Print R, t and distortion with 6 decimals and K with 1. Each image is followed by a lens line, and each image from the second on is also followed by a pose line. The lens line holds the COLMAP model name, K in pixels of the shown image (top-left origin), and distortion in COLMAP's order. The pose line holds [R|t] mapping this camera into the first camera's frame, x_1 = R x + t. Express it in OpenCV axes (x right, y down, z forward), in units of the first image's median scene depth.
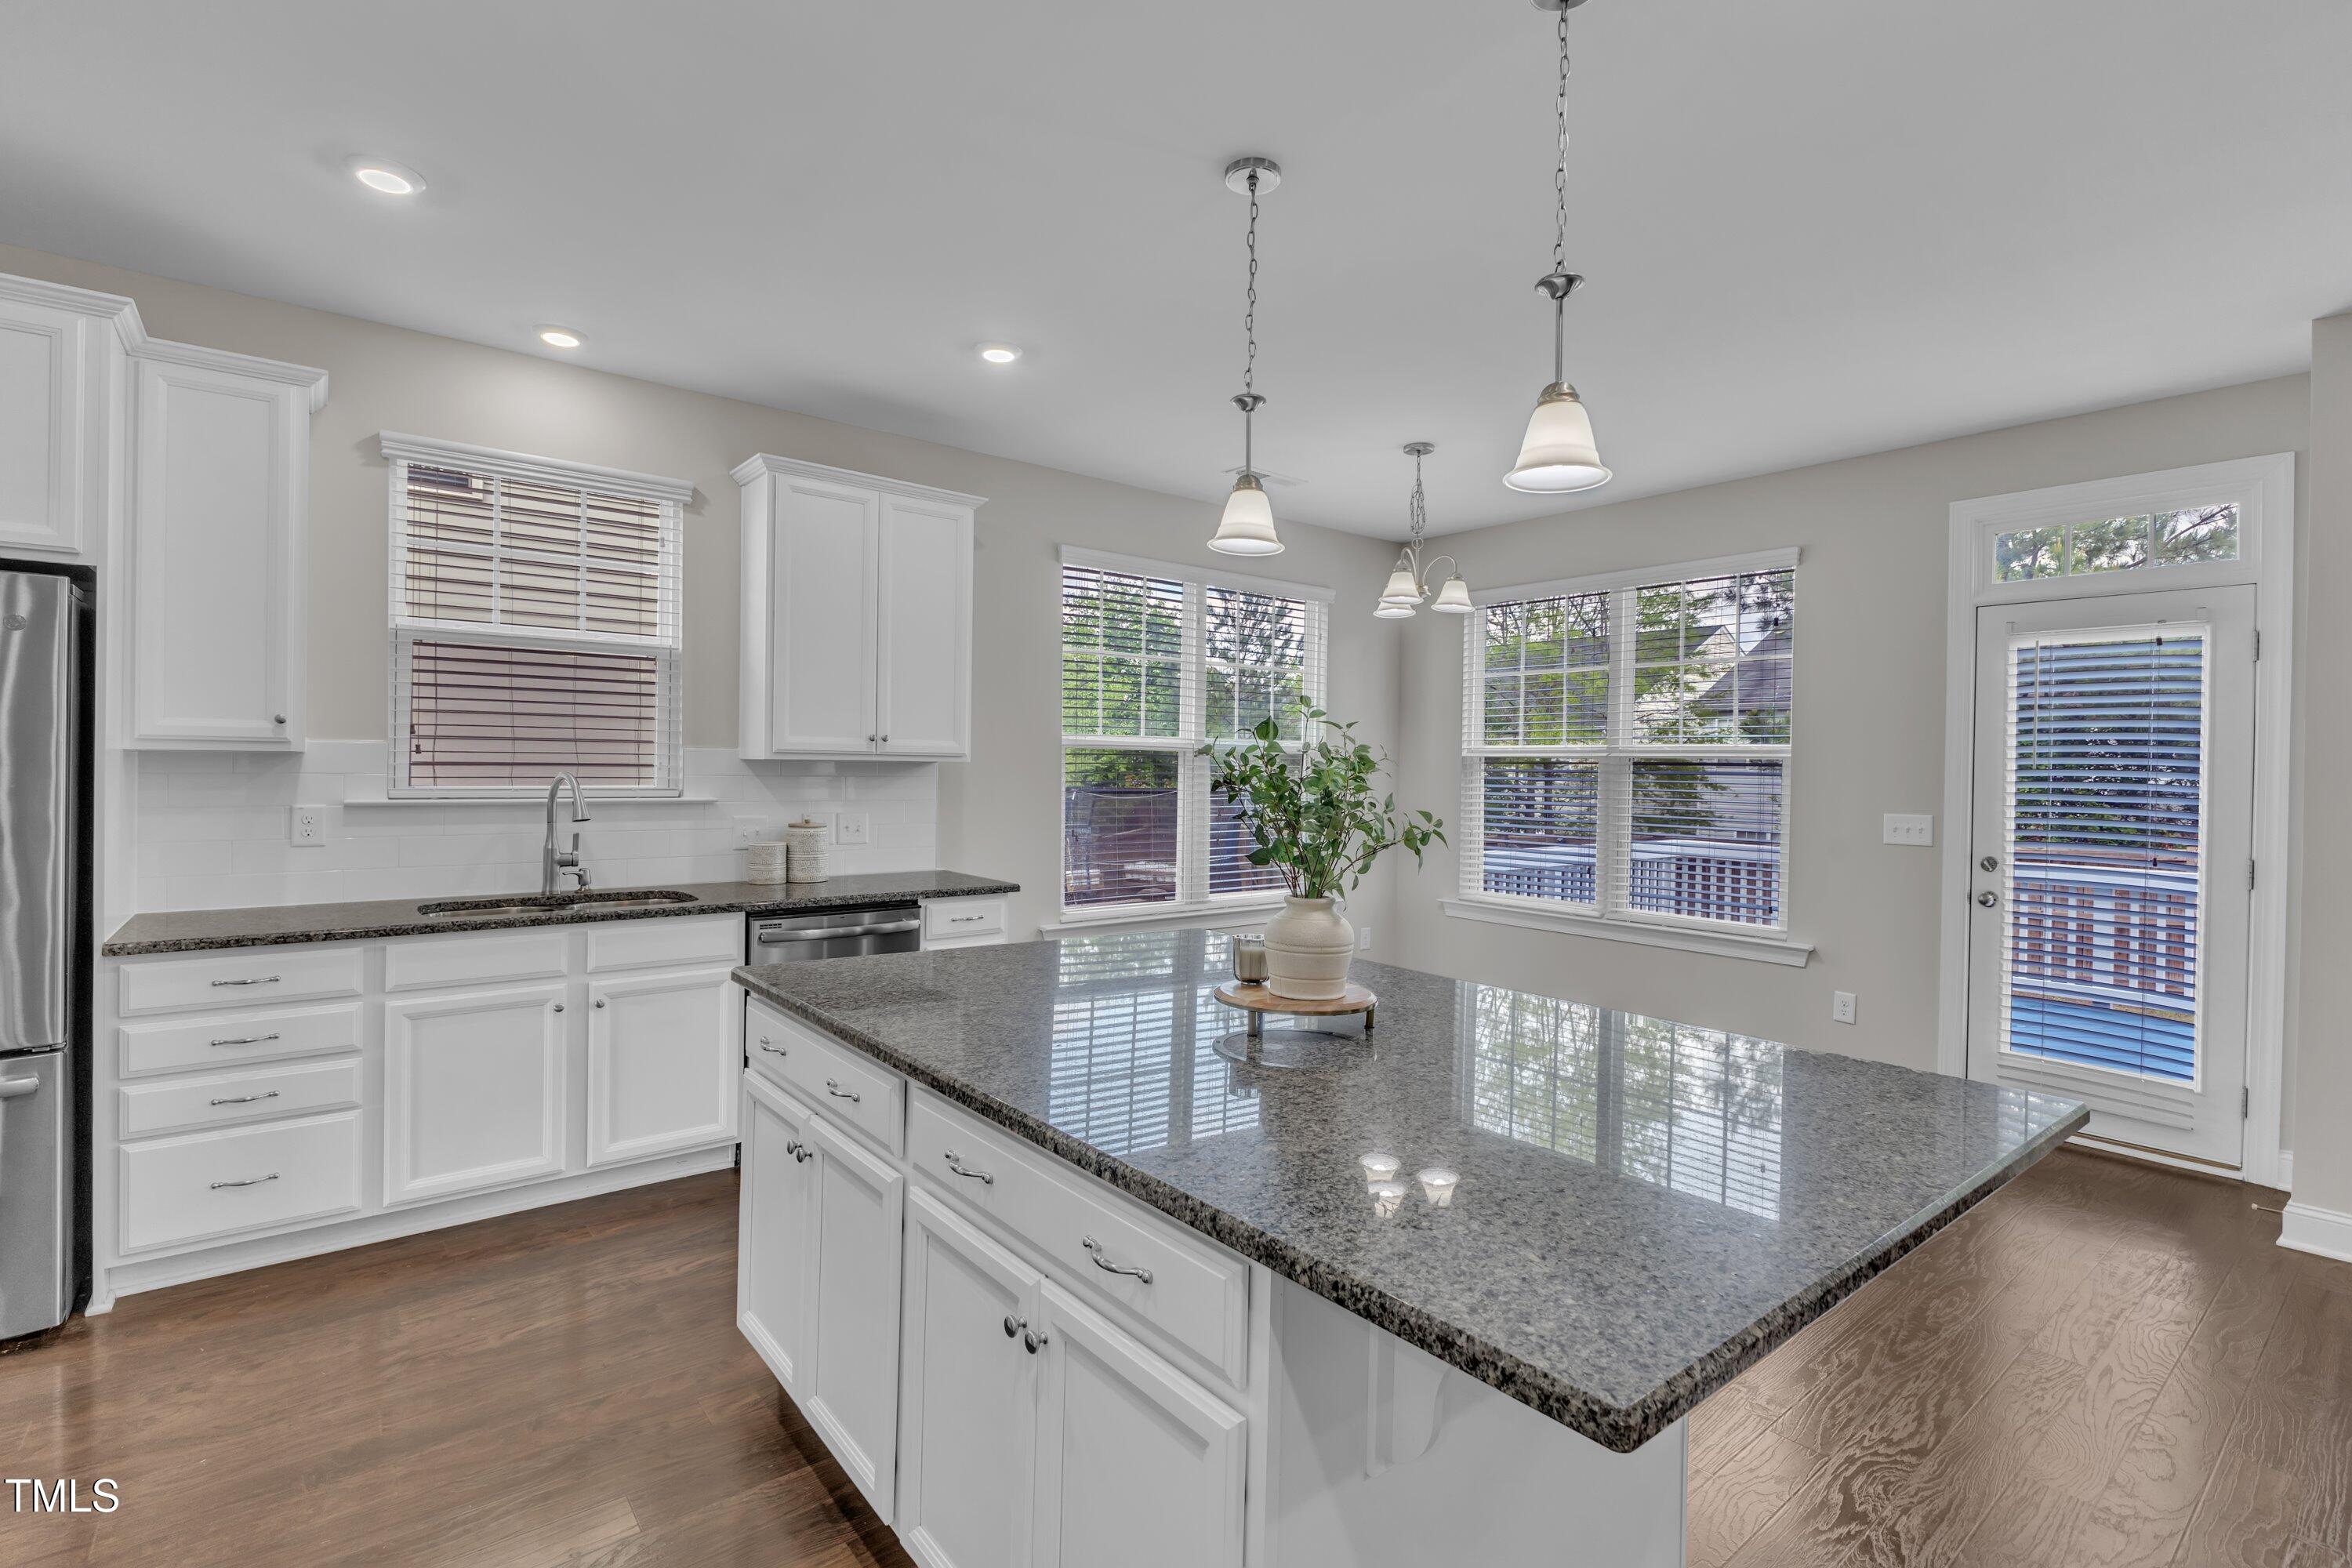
lens RADIAL K [[1079.3, 0, 1207.0], [0, 1079.3, 775.1], [0, 0, 1]] dist [0.001764, 0.000614]
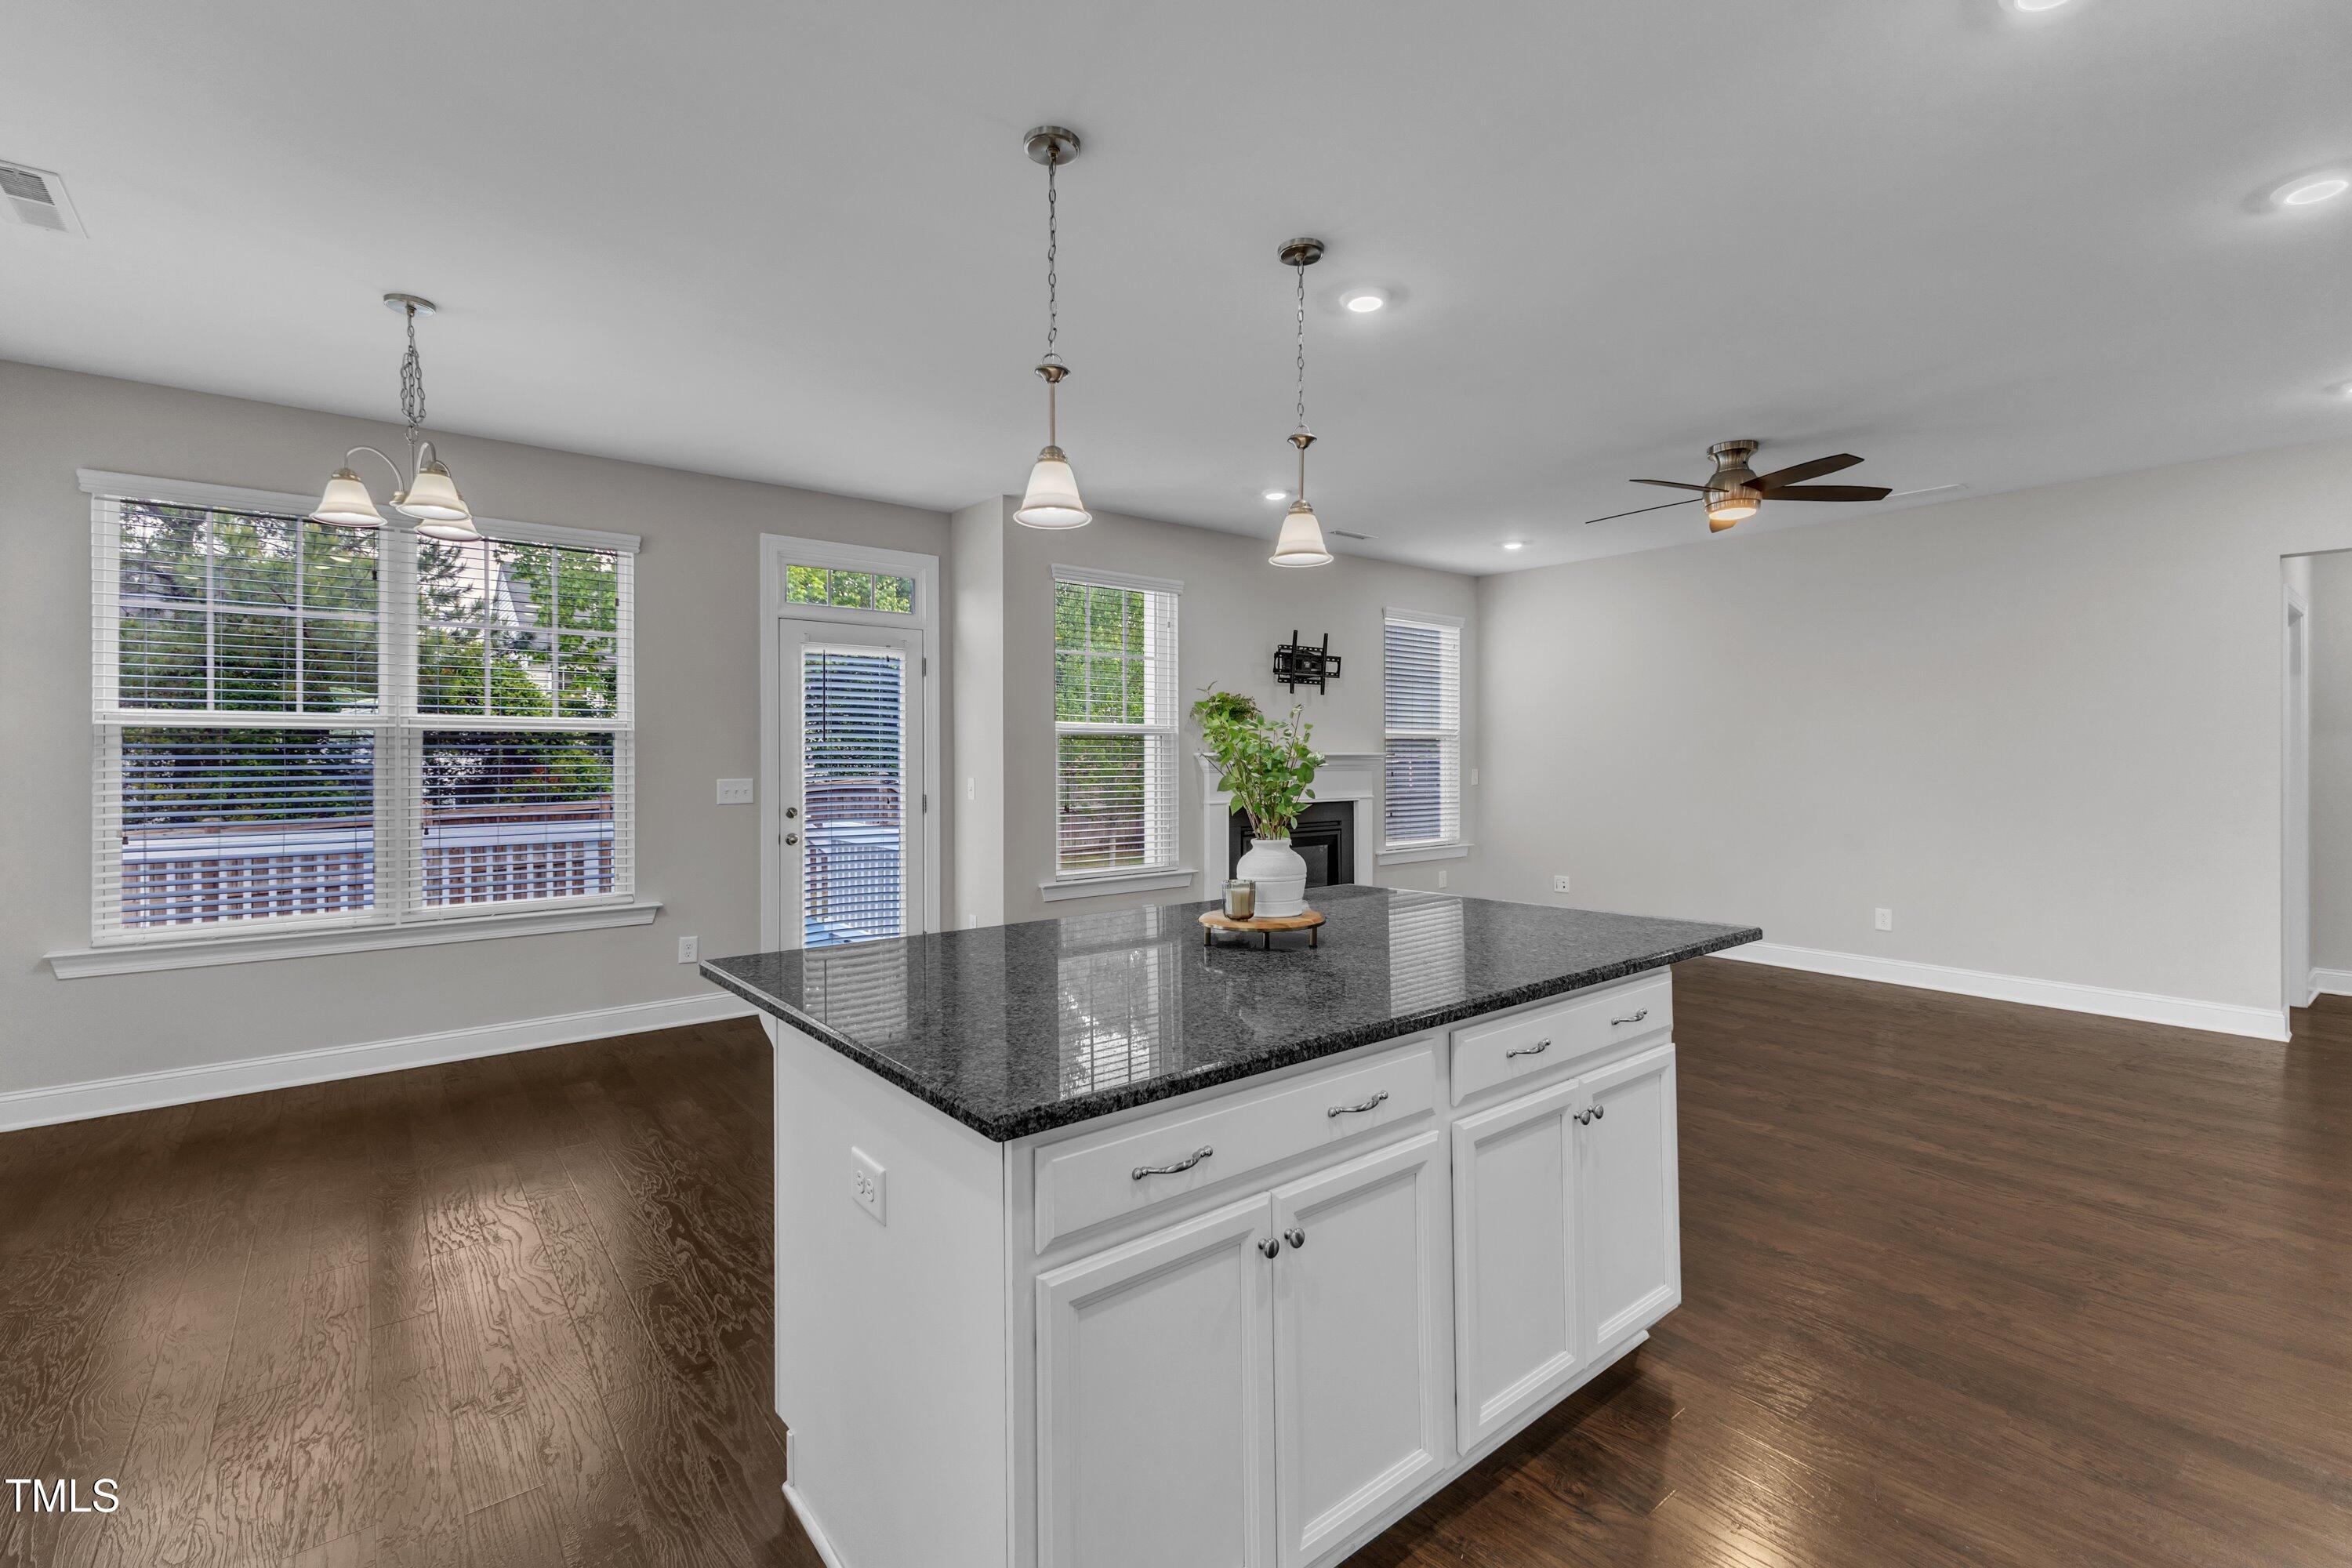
lens RADIAL K [[1032.5, 0, 1186.9], [0, 1032.5, 778.9], [0, 0, 1]] dist [0.012339, 0.000085]
pose [[0.015800, -0.037595, 0.999168, -0.525605], [0.010248, 0.999246, 0.037436, -0.002487], [-0.999823, 0.009648, 0.016173, 0.473602]]
